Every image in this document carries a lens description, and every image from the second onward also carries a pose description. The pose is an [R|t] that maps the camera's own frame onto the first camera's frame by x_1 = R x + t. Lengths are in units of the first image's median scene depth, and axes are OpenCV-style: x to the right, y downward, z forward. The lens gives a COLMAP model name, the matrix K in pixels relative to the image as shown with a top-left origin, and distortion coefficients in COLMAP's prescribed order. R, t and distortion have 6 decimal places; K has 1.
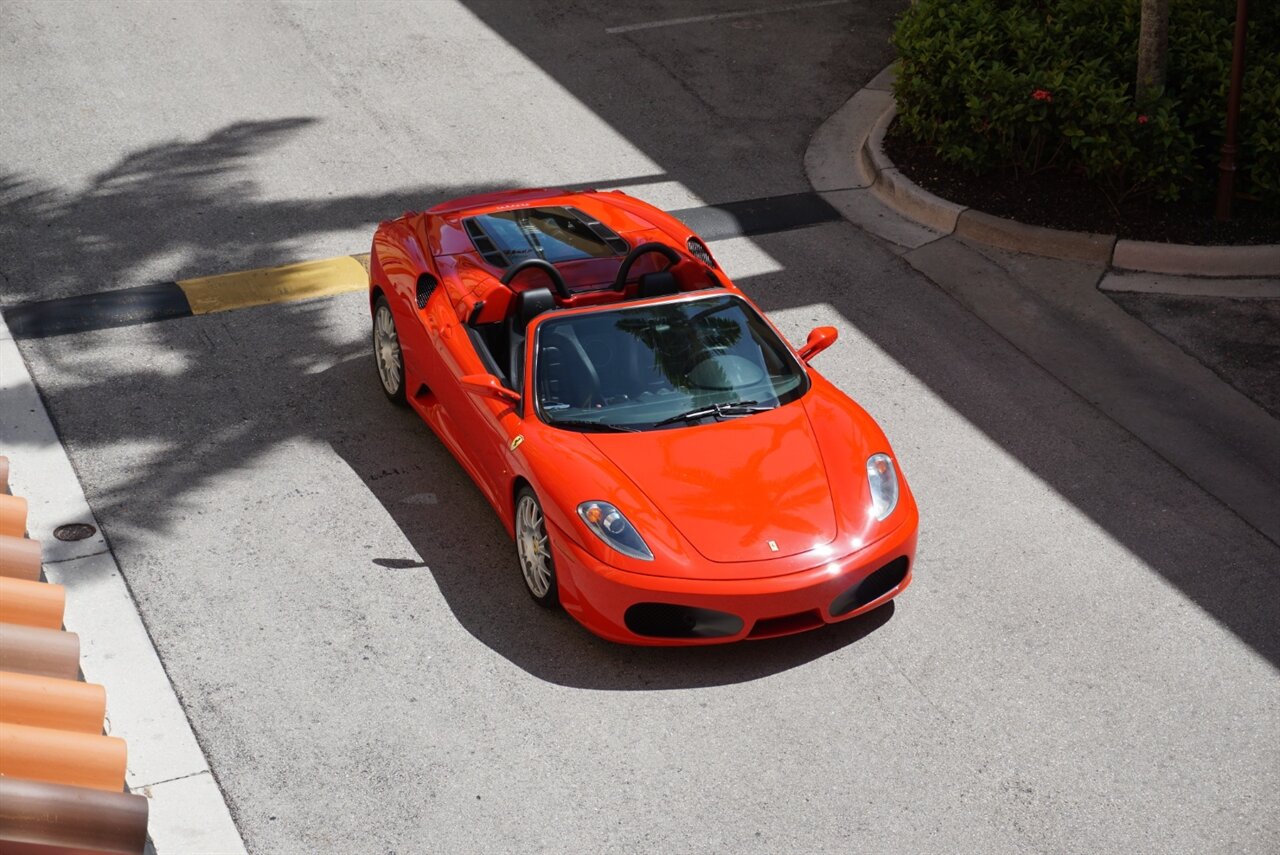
lens RADIAL K [[2642.6, 0, 637.0], [0, 2642.6, 458.7], [0, 0, 1]] dist [0.017277, 0.275209]
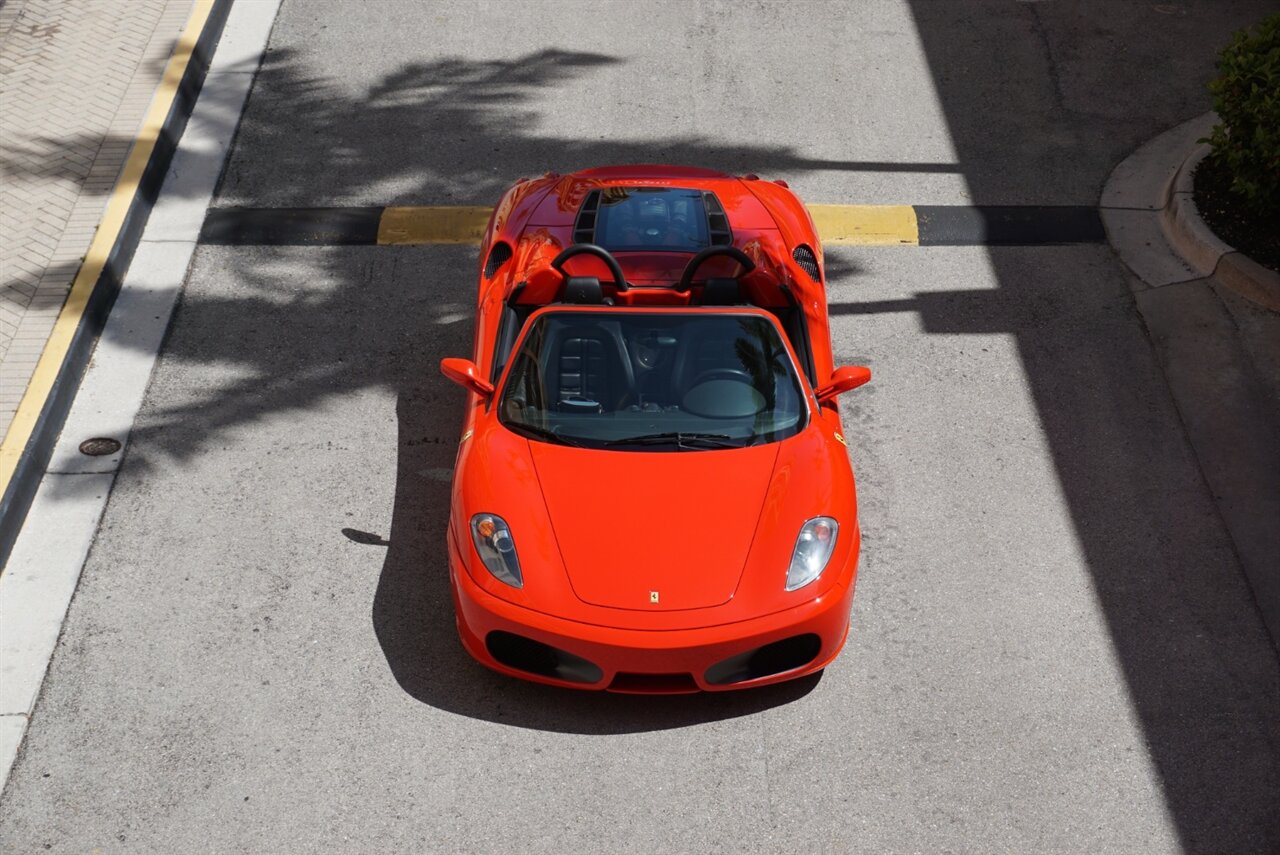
lens RADIAL K [[2642.6, 0, 637.0], [0, 2642.6, 458.7], [0, 0, 1]] dist [0.017277, 0.275209]
pose [[0.931192, 0.174078, -0.320278, 0.292664], [-0.160591, 0.984657, 0.068272, -0.067392], [0.327248, -0.012140, 0.944860, 0.109670]]
